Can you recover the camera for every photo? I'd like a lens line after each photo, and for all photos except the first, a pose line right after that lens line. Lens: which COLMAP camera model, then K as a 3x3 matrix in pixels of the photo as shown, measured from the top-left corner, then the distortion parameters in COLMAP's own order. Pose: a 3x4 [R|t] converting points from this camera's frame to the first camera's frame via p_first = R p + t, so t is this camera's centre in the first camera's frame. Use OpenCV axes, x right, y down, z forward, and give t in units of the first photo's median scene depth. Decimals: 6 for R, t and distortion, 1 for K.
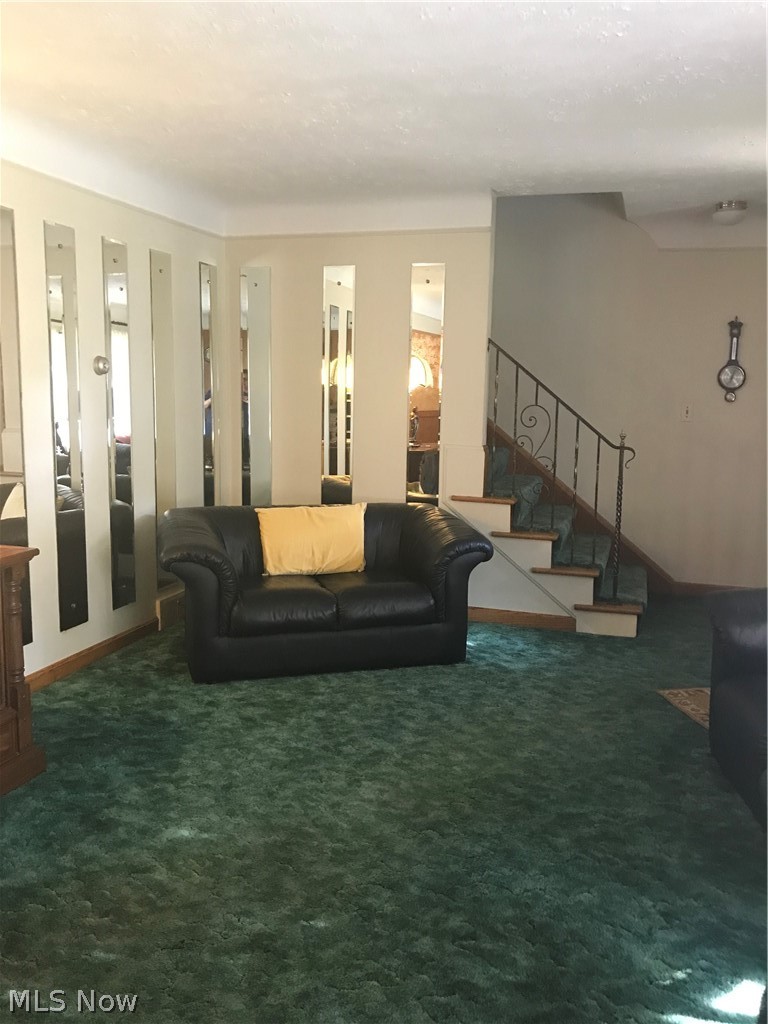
lens RADIAL K [[841.9, 0, 404.9], [0, 841.9, 504.6], [0, 0, 1]] dist [0.017531, -0.013637]
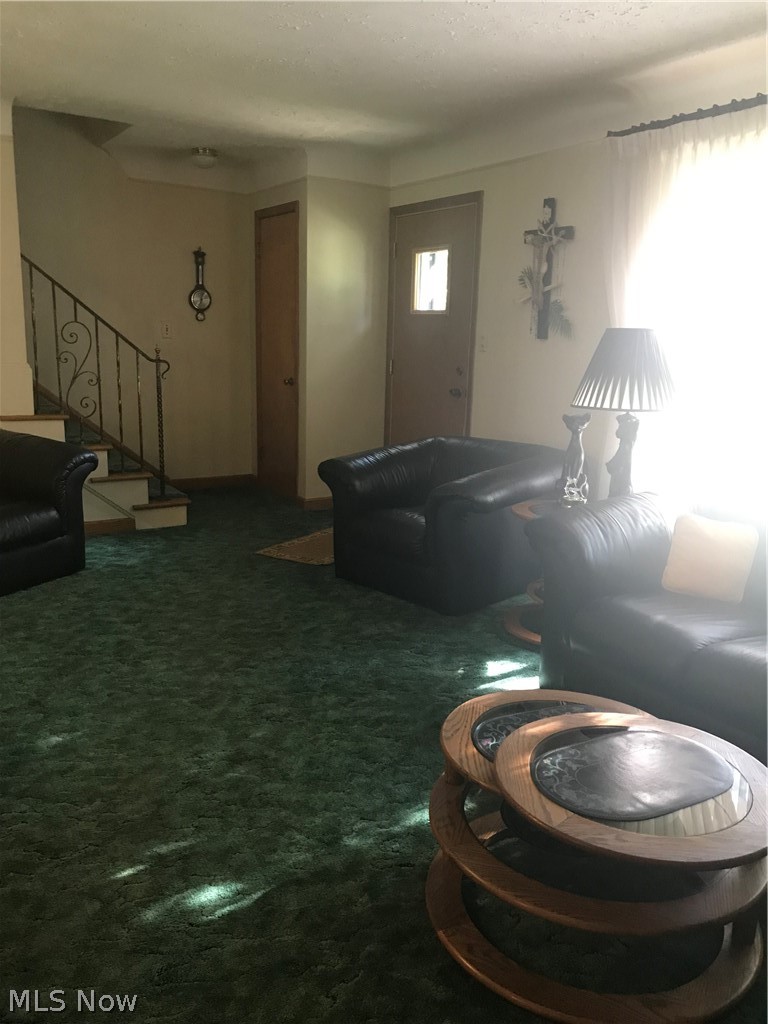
lens RADIAL K [[841.9, 0, 404.9], [0, 841.9, 504.6], [0, 0, 1]] dist [0.017531, -0.013637]
pose [[0.649945, -0.156010, 0.743796, -0.422876], [0.090498, 0.987627, 0.128074, 0.008465], [-0.754574, -0.015929, 0.656022, 0.007499]]
